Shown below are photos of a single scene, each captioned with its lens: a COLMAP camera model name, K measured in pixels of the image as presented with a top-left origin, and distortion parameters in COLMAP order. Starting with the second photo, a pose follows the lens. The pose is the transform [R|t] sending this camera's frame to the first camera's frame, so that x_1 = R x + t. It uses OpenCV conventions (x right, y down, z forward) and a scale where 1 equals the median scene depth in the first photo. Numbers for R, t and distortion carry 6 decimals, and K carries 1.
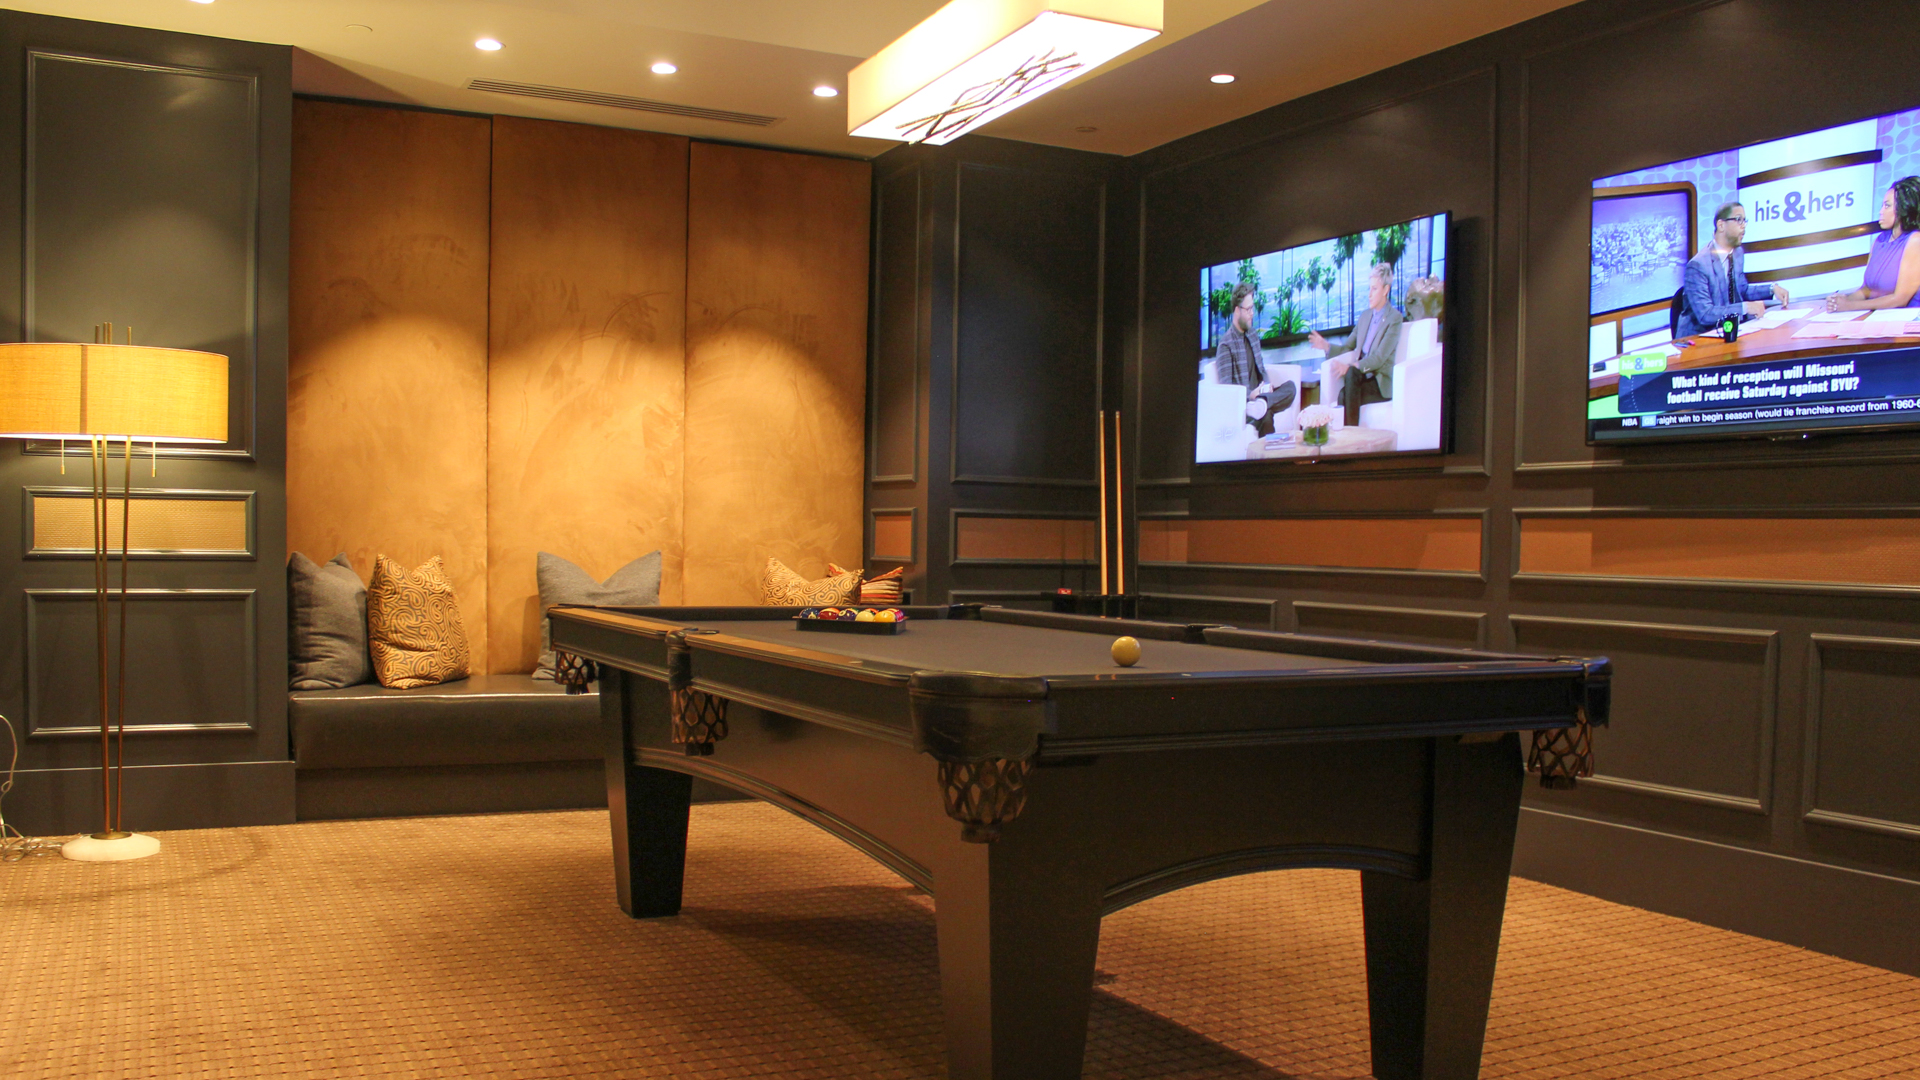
lens RADIAL K [[1620.4, 0, 1120.2], [0, 1620.4, 541.9], [0, 0, 1]] dist [-0.147825, 0.092733]
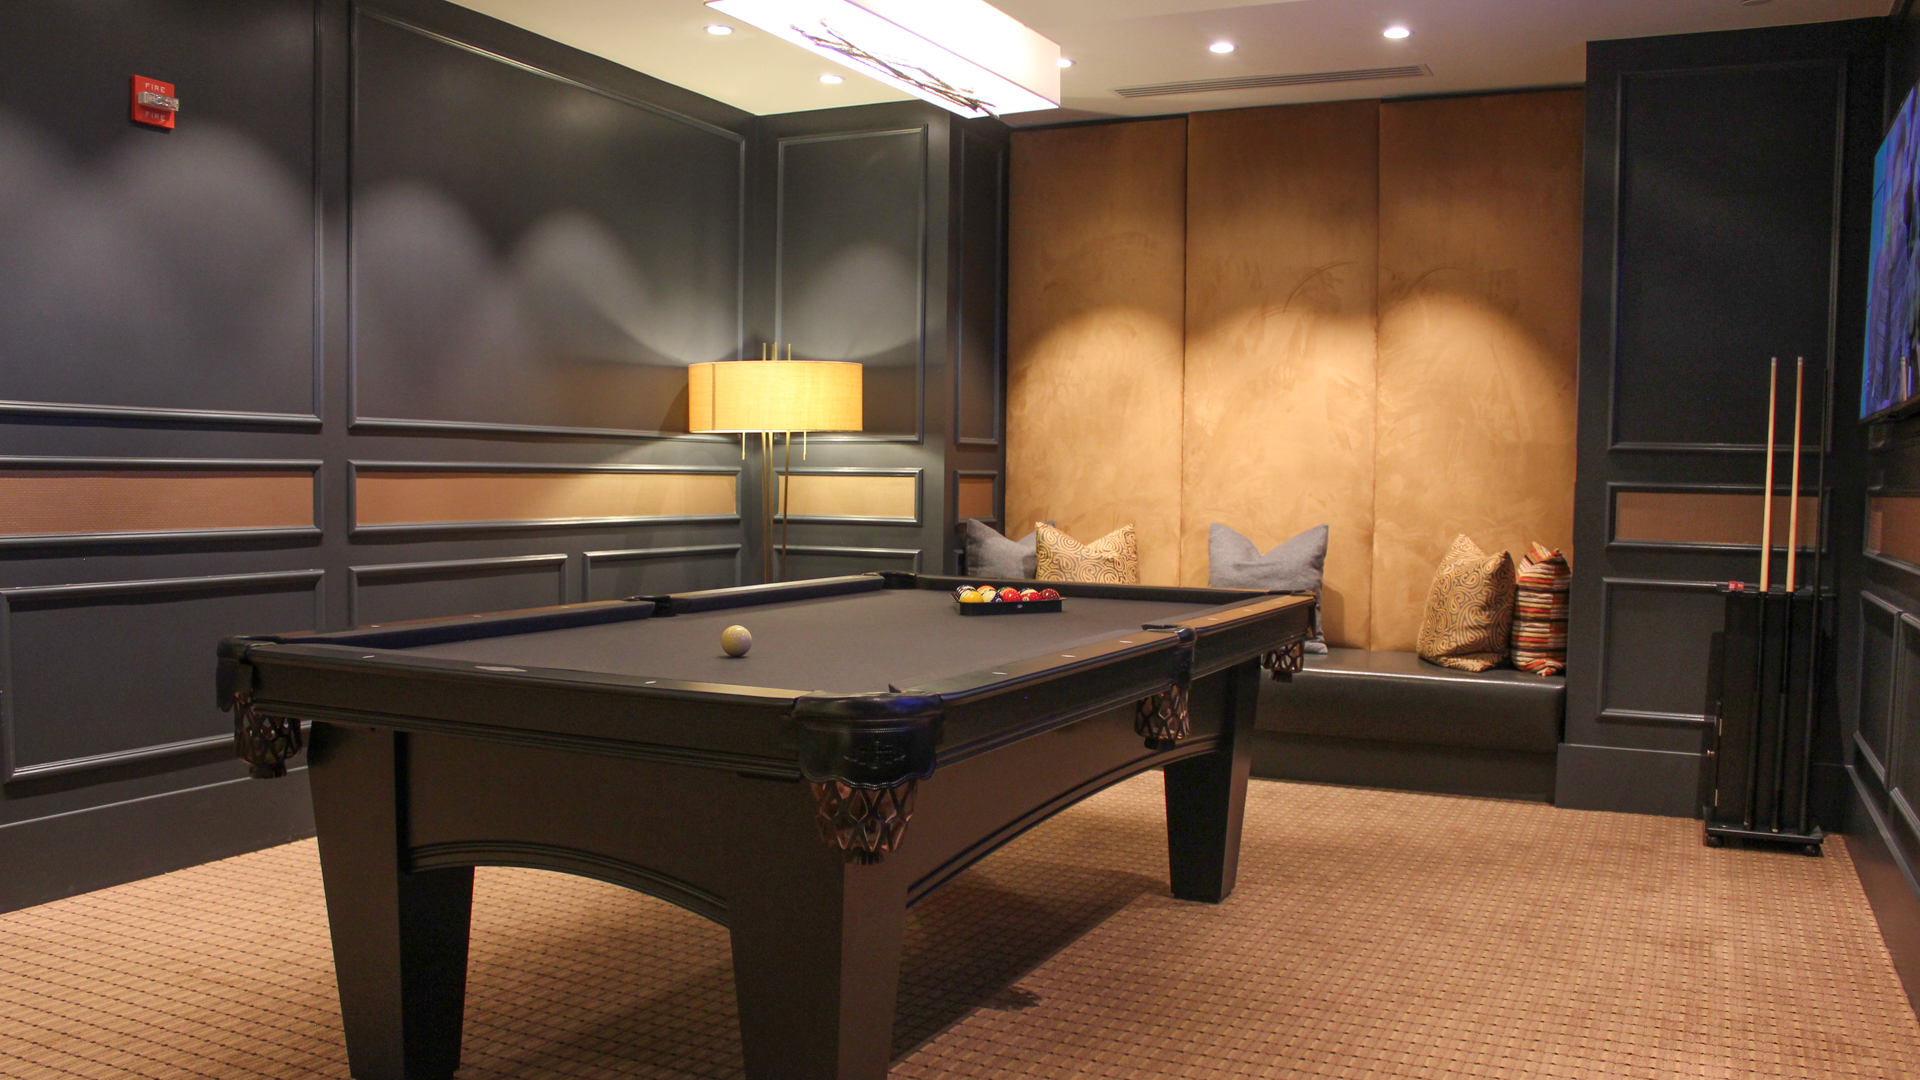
lens RADIAL K [[1620.4, 0, 1120.2], [0, 1620.4, 541.9], [0, 0, 1]] dist [-0.147825, 0.092733]
pose [[0.609640, 0.026312, -0.792242, 0.437119], [-0.011653, 0.999638, 0.024233, -0.006718], [0.792593, -0.005542, 0.609726, 0.297513]]
